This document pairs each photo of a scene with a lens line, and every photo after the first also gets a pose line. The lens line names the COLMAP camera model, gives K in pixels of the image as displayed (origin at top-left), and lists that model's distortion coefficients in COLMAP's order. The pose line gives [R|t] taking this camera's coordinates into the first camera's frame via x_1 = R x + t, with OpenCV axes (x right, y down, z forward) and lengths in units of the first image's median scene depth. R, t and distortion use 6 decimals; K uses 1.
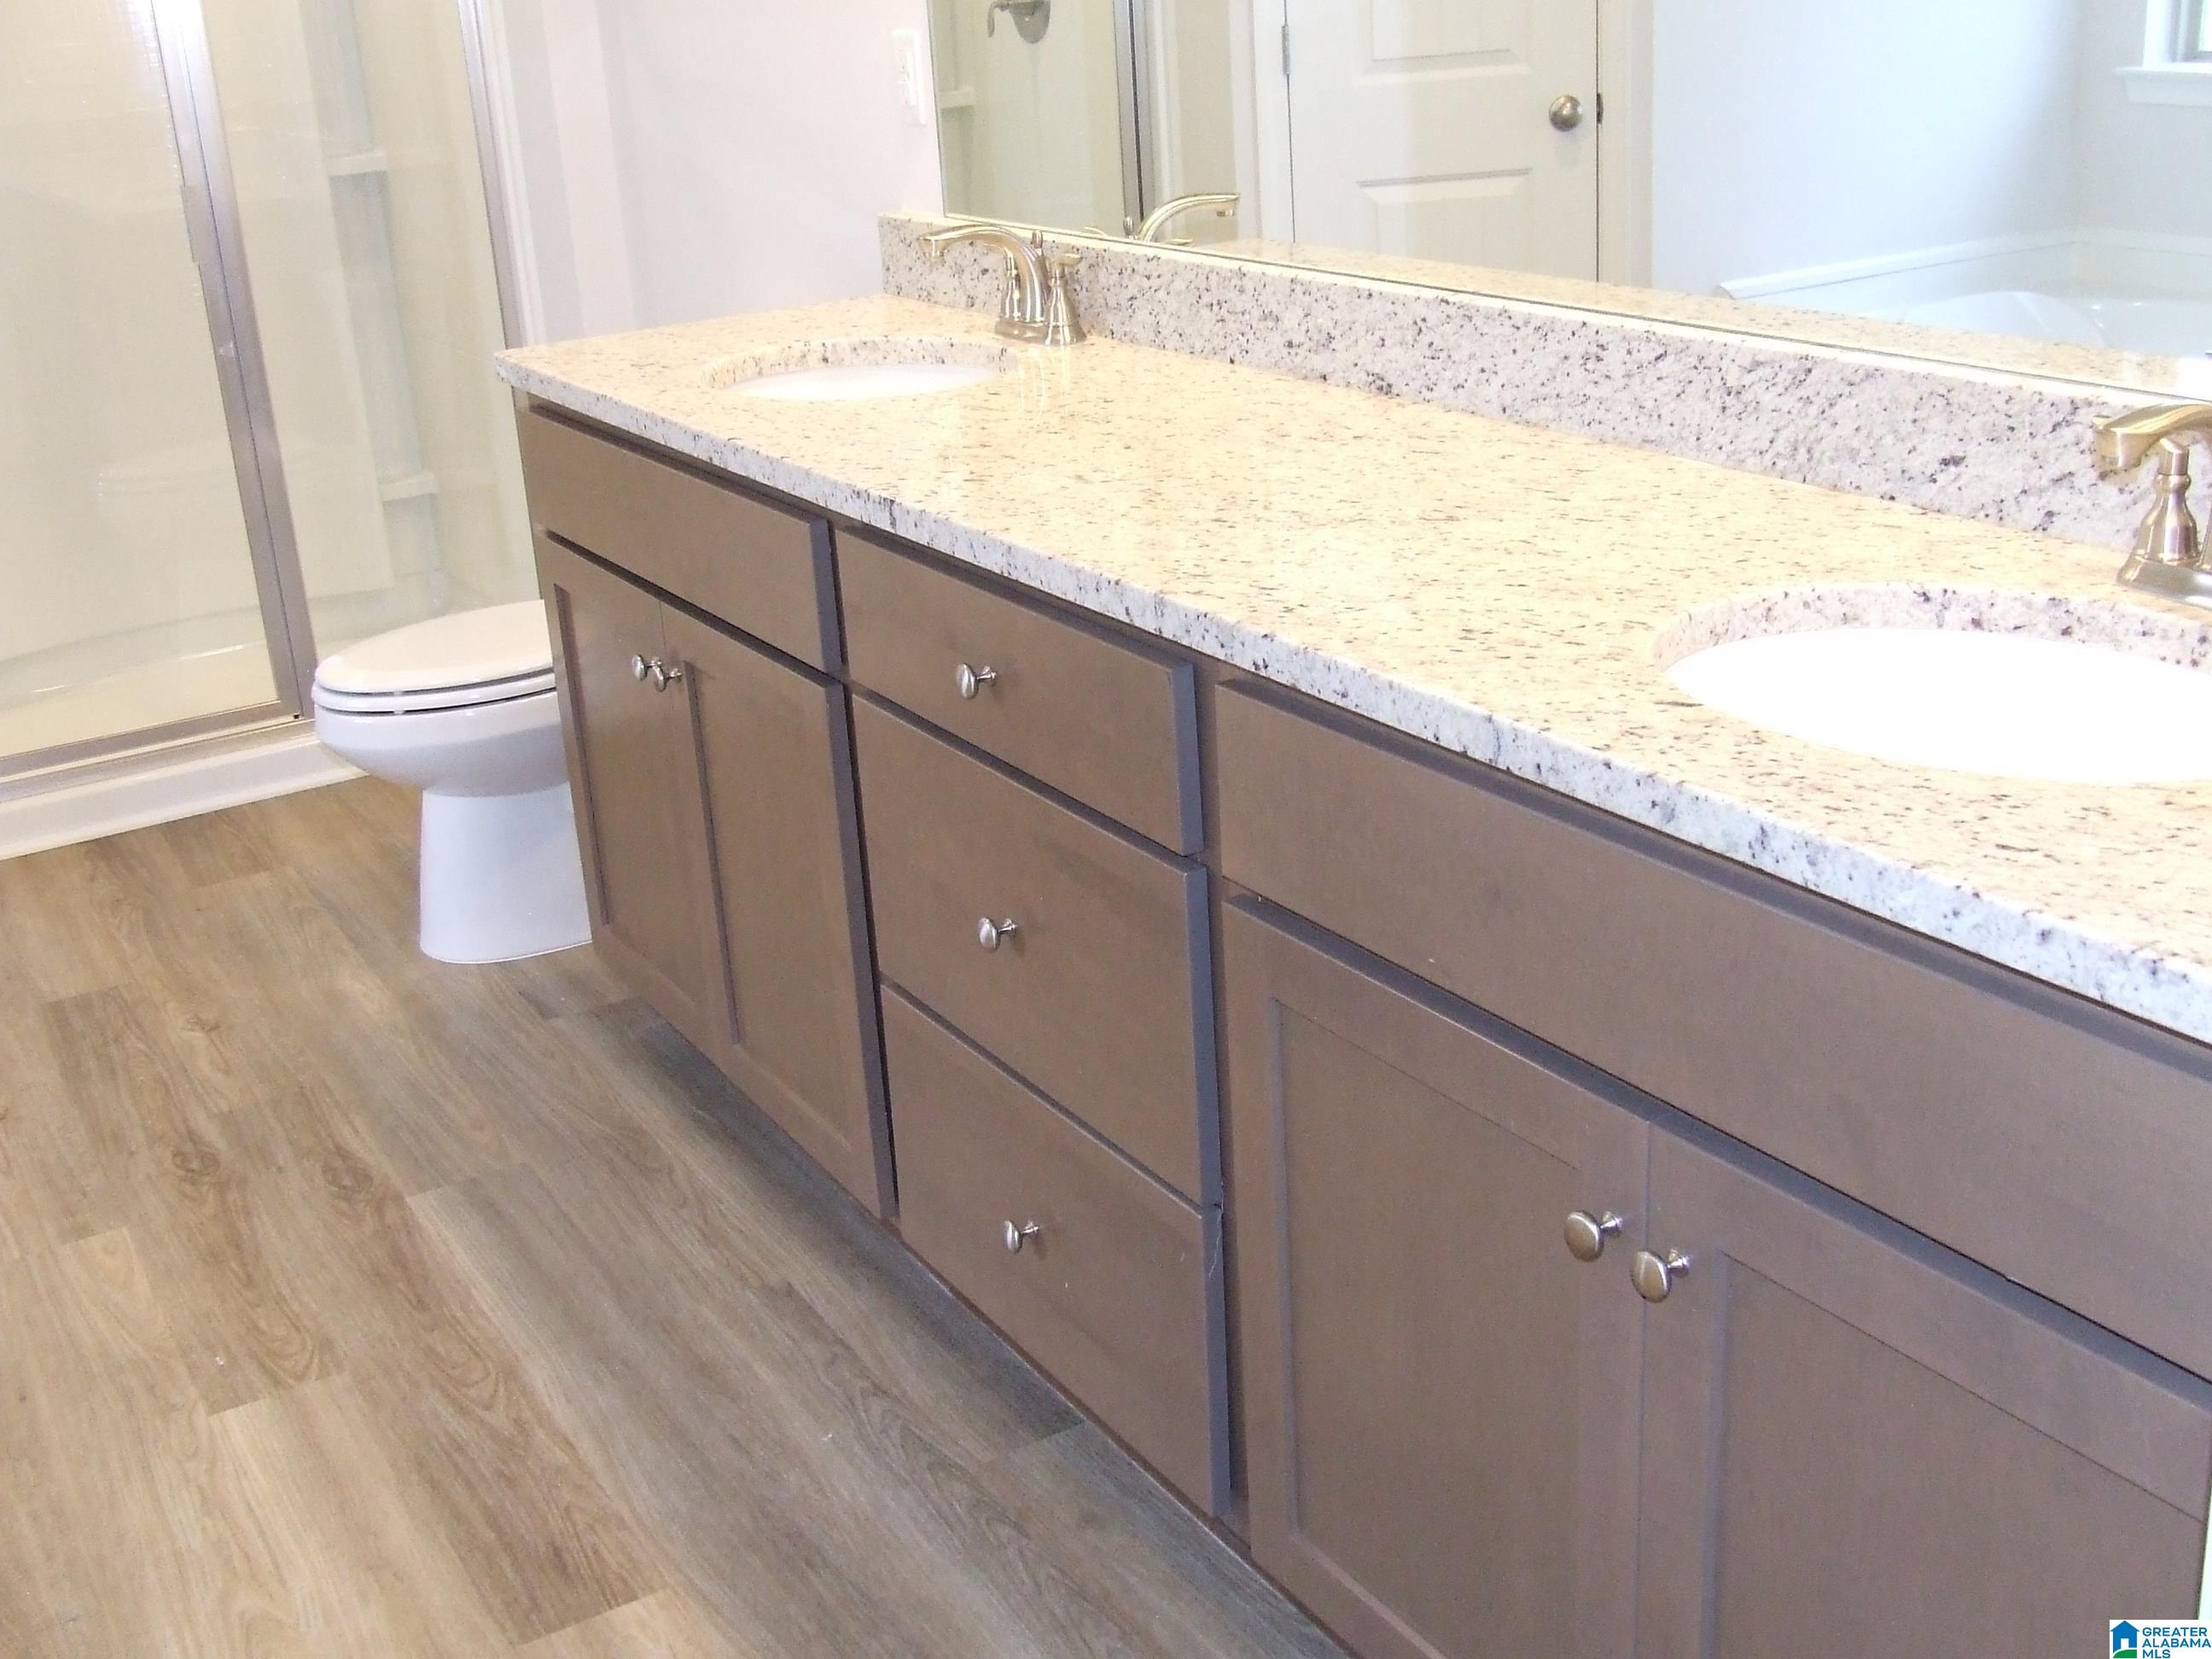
lens RADIAL K [[2418.7, 0, 1099.3], [0, 2418.7, 821.0], [0, 0, 1]] dist [-0.102836, 0.145113]
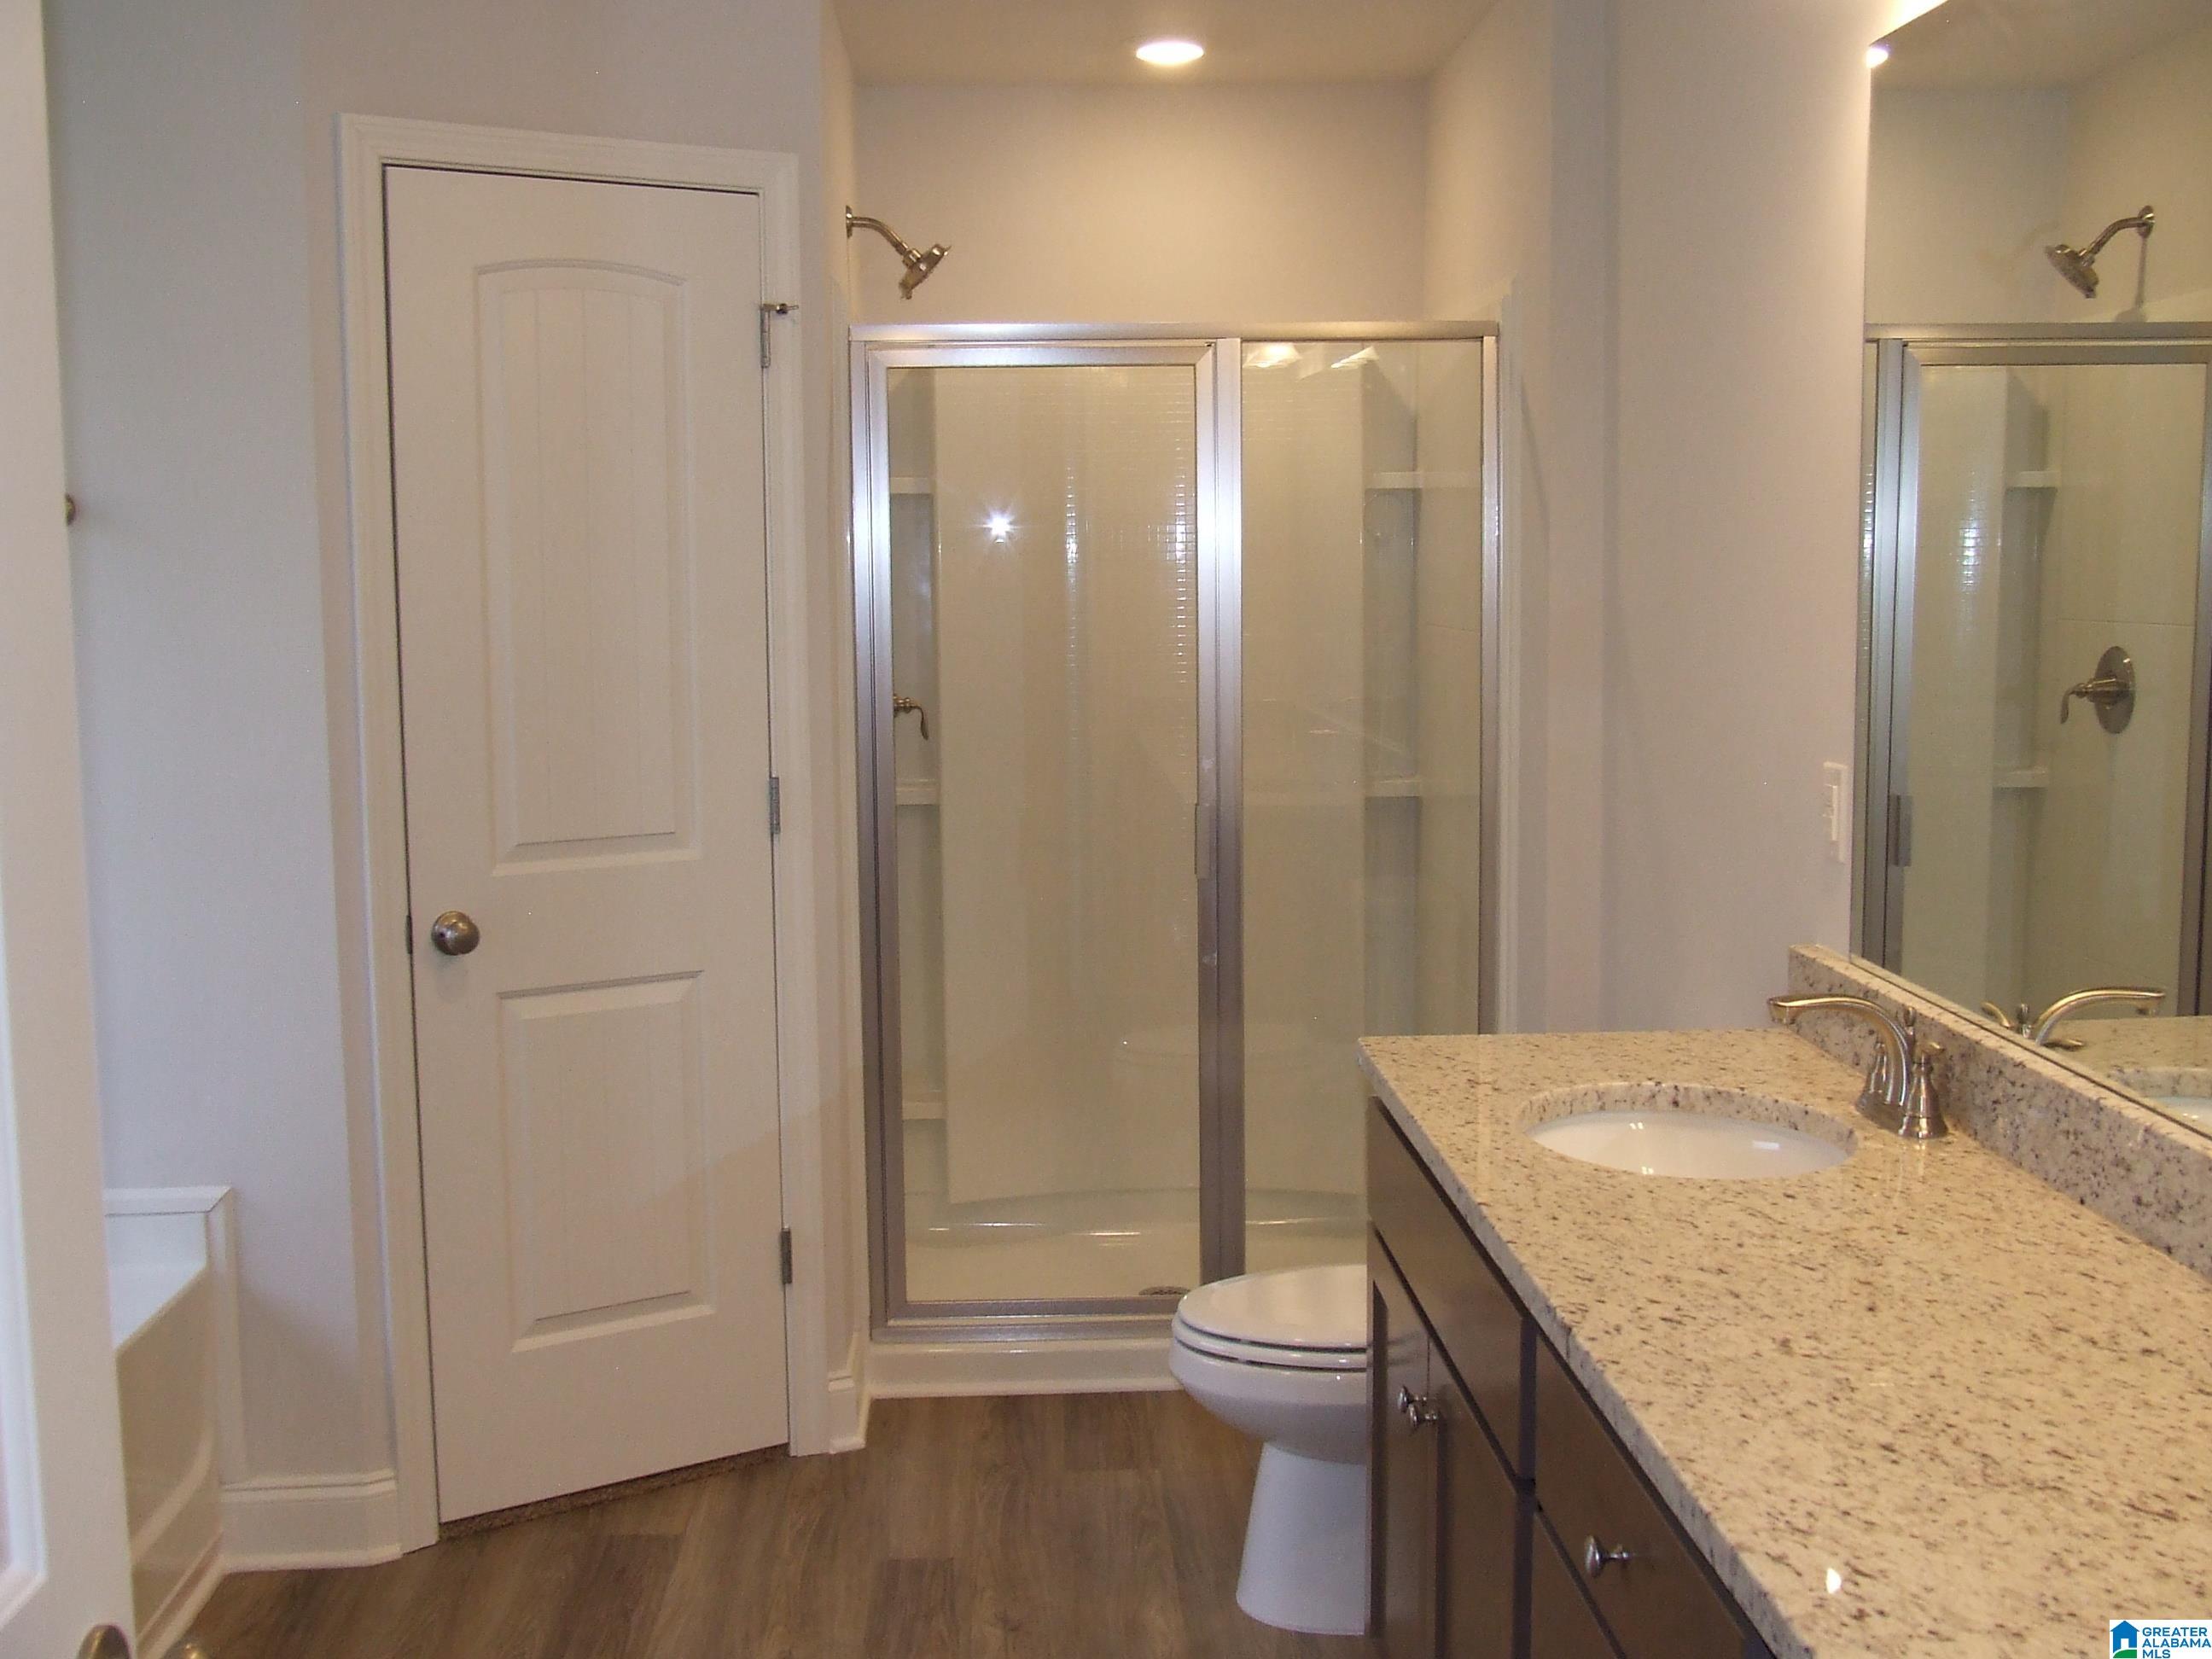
lens RADIAL K [[2418.7, 0, 1099.3], [0, 2418.7, 821.0], [0, 0, 1]] dist [-0.102836, 0.145113]
pose [[0.874709, 0.107292, -0.472623, 0.126308], [-0.209813, 0.962898, -0.169721, -0.095443], [0.436878, 0.247619, 0.864767, 0.066047]]
